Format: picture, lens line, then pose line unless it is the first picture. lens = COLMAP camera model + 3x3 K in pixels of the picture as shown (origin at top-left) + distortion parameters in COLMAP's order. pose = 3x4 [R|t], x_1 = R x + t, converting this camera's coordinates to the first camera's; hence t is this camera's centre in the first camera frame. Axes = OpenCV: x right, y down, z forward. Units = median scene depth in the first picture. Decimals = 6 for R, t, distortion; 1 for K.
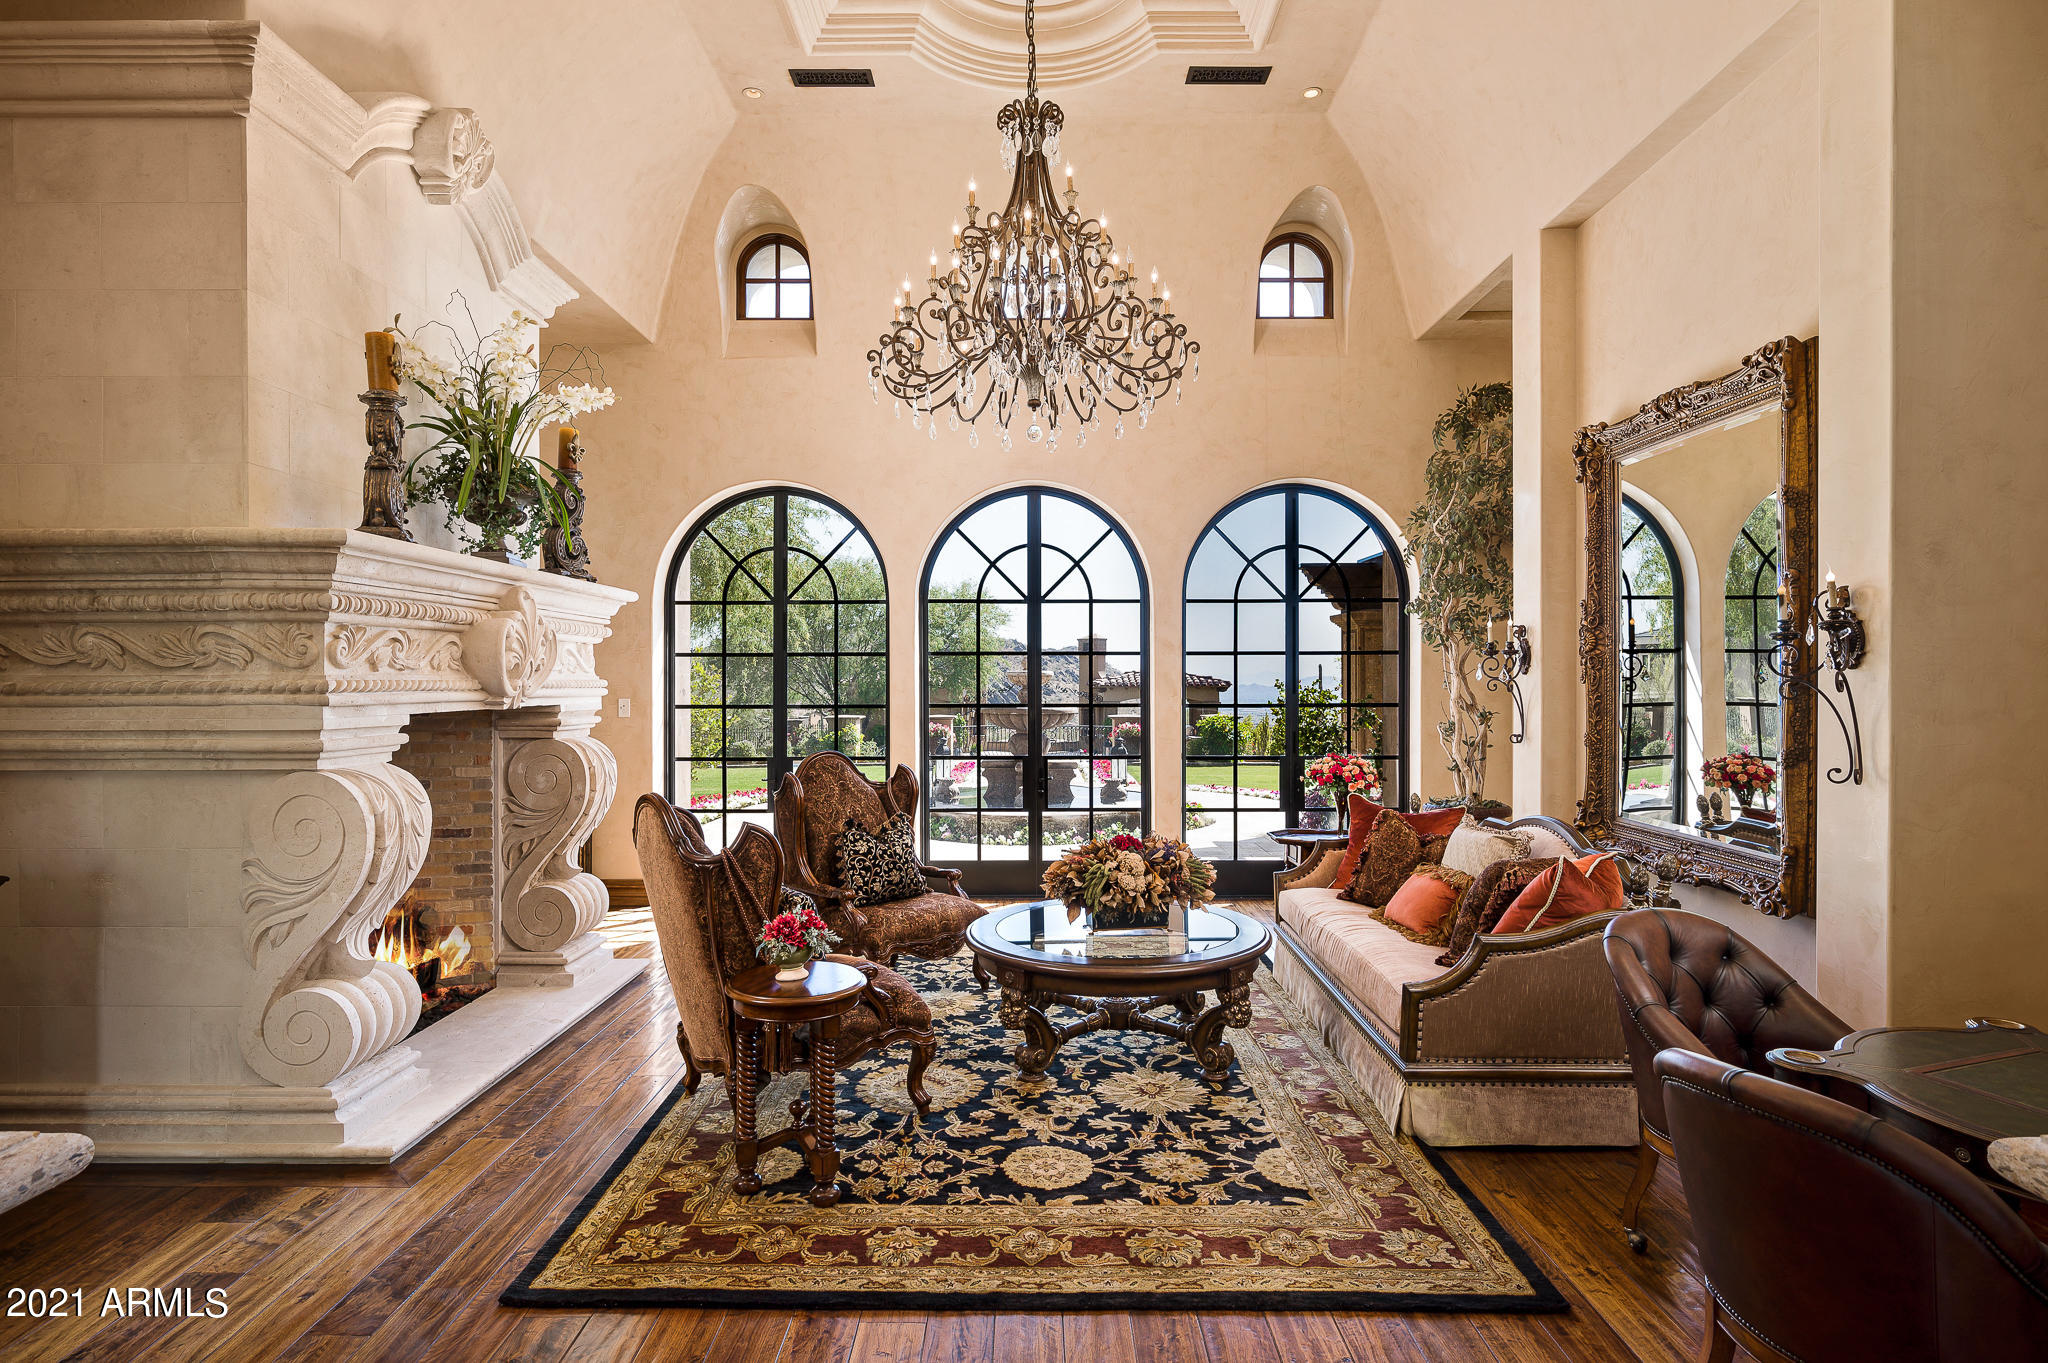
lens RADIAL K [[1073.2, 0, 1024.4], [0, 1073.2, 679.6], [0, 0, 1]] dist [-0.001423, -0.000229]
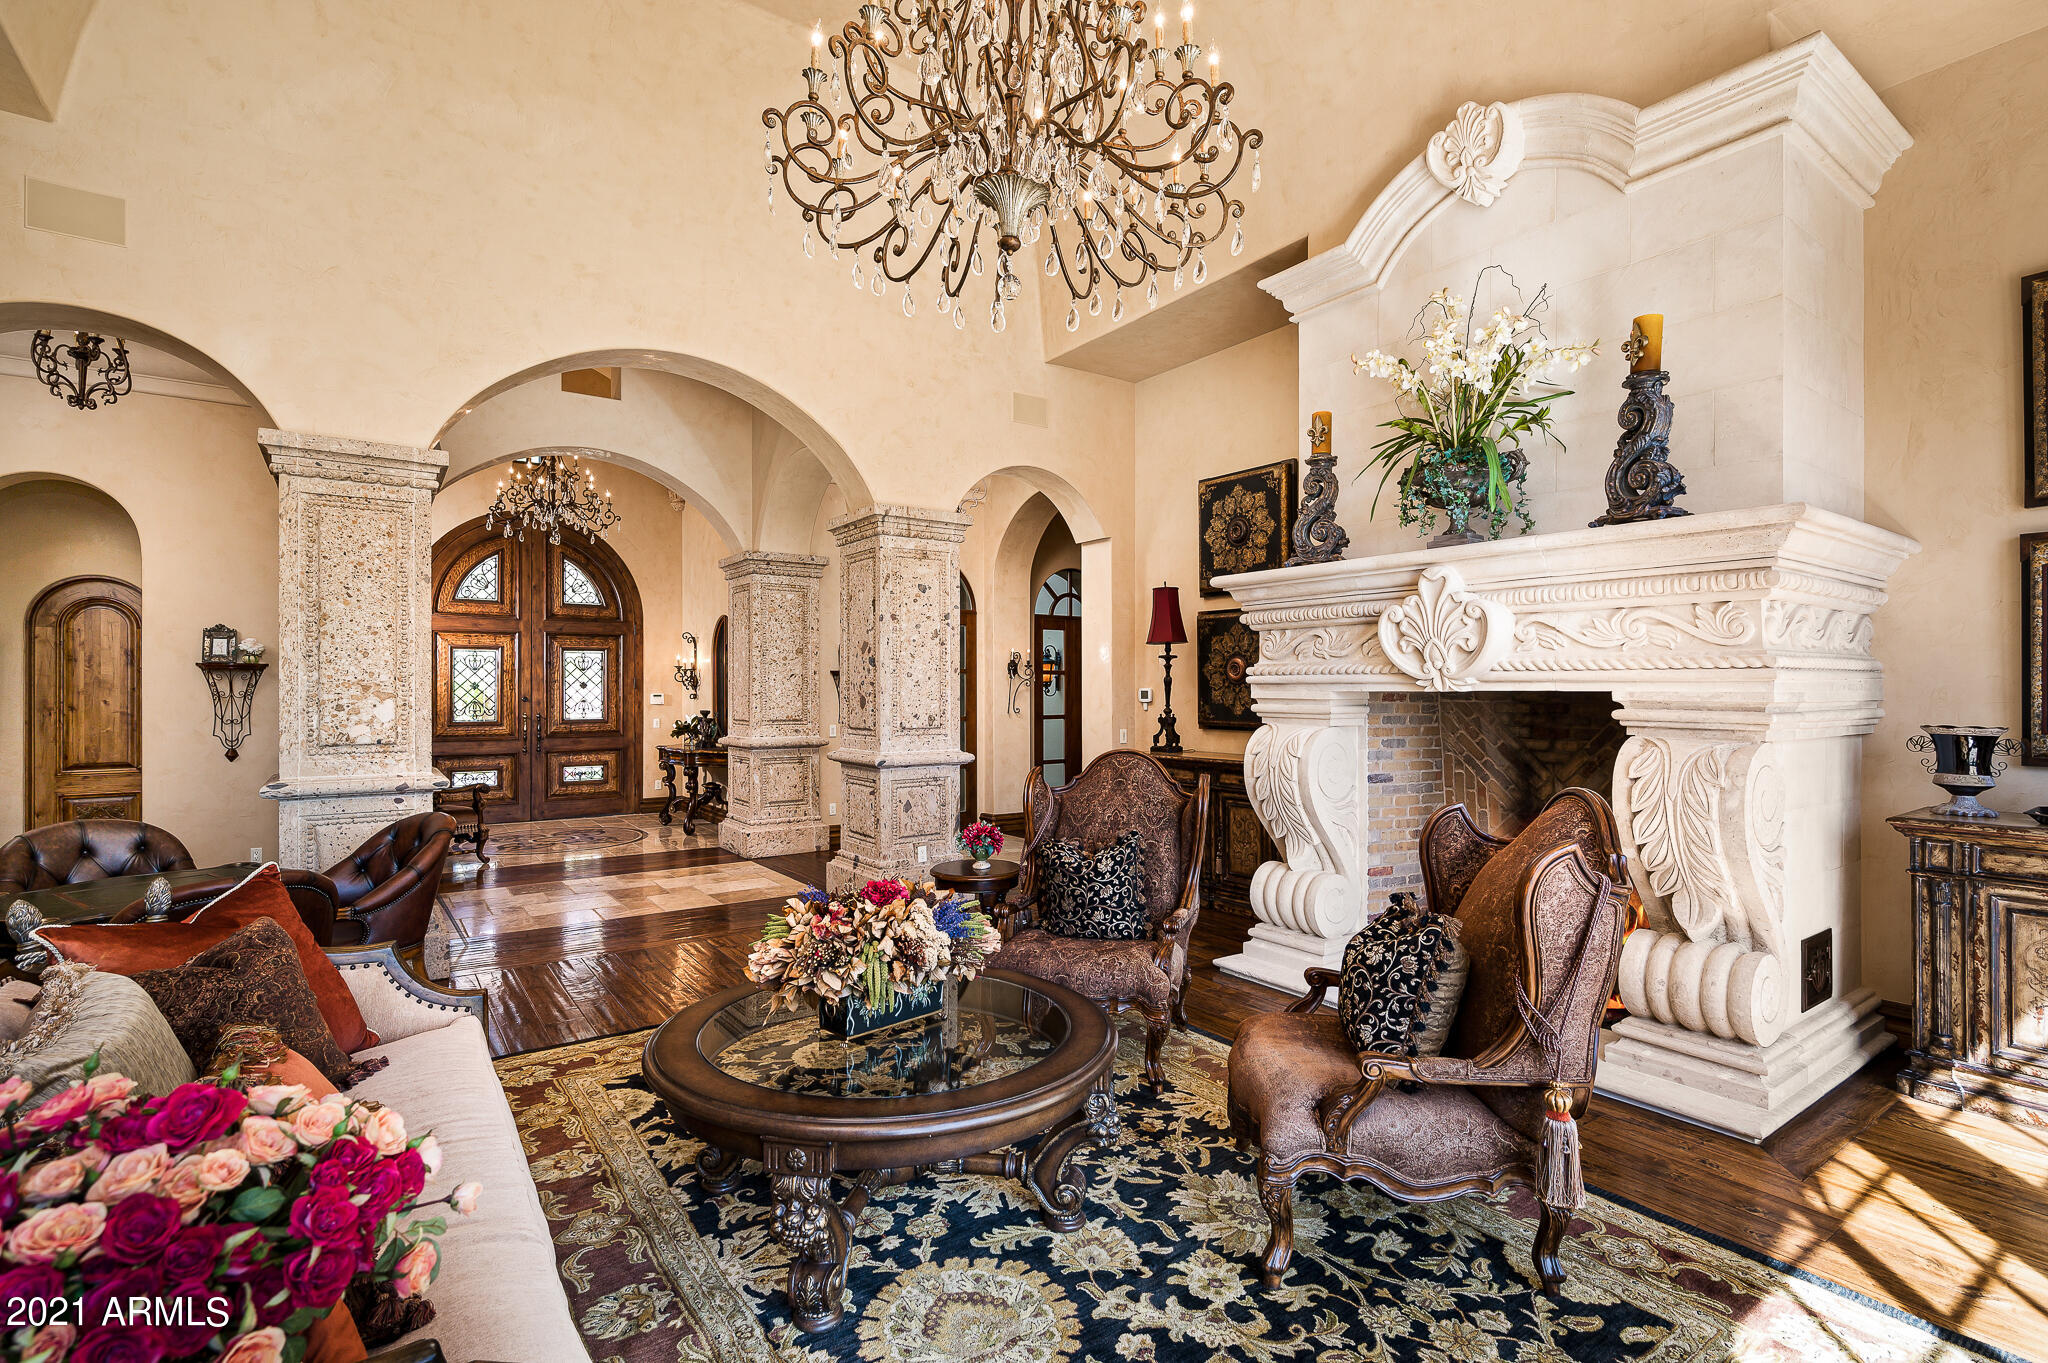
lens RADIAL K [[948.7, 0, 1023.7], [0, 948.7, 685.5], [0, 0, 1]] dist [0.000144, -0.000166]
pose [[-0.813093, -0.001030, -0.582133, 0.429444], [-0.001036, 0.999999, -0.000322, 0.027335], [0.582133, 0.000342, -0.813094, 1.822869]]
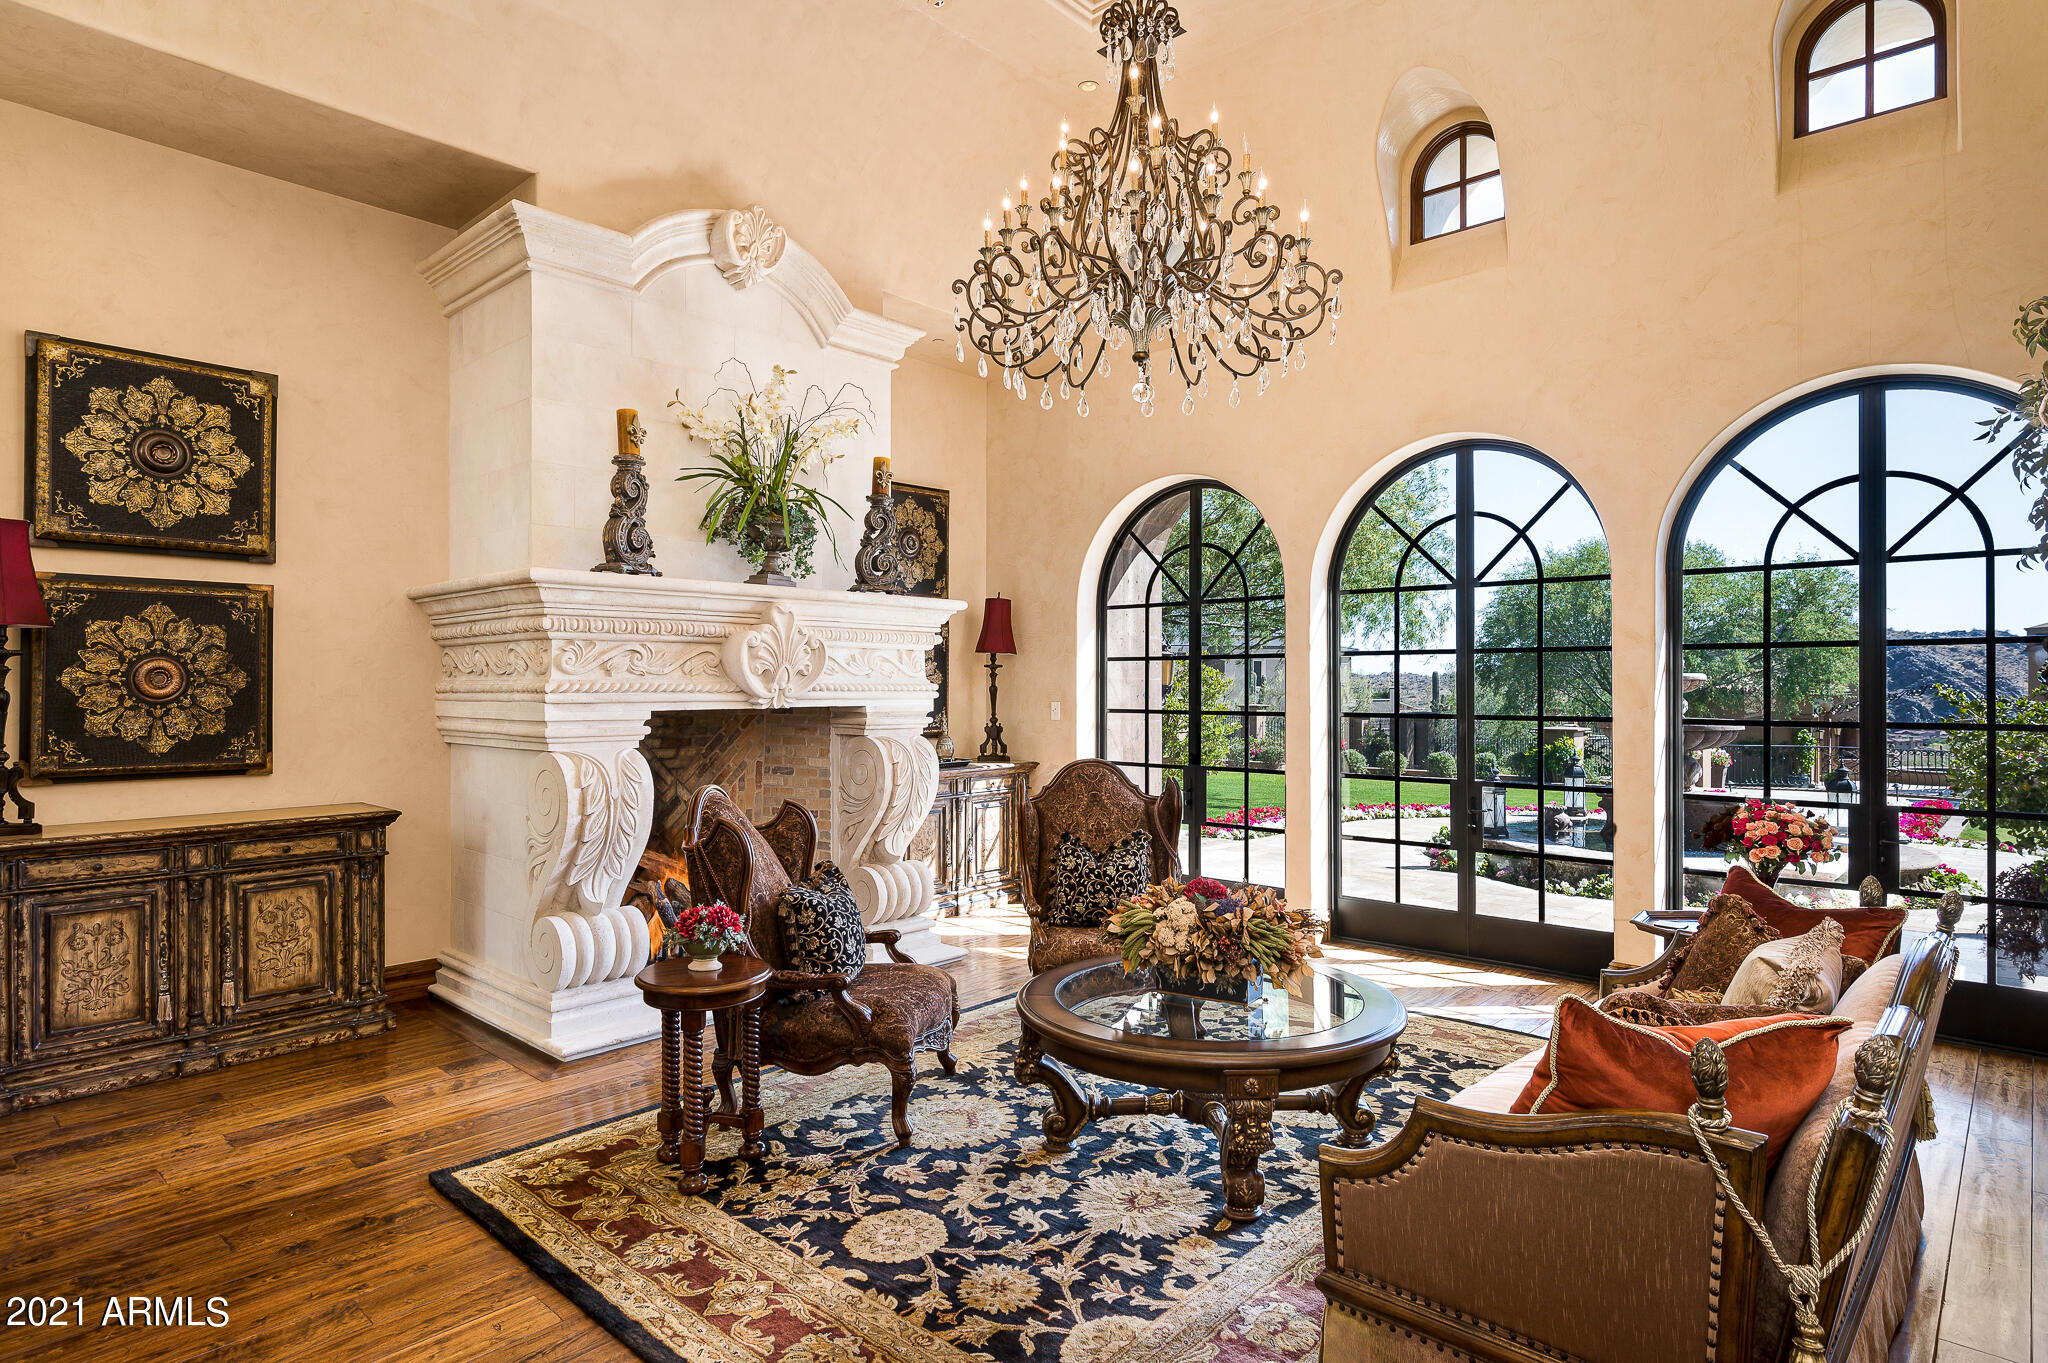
lens RADIAL K [[1106.9, 0, 1024.4], [0, 1106.9, 678.8], [0, 0, 1]] dist [0.002755, 0.000718]
pose [[0.742839, -0.002523, -0.669465, 0.642516], [-0.001412, 0.999985, -0.005335, 0.001407], [0.669468, 0.004908, 0.742825, 0.355185]]
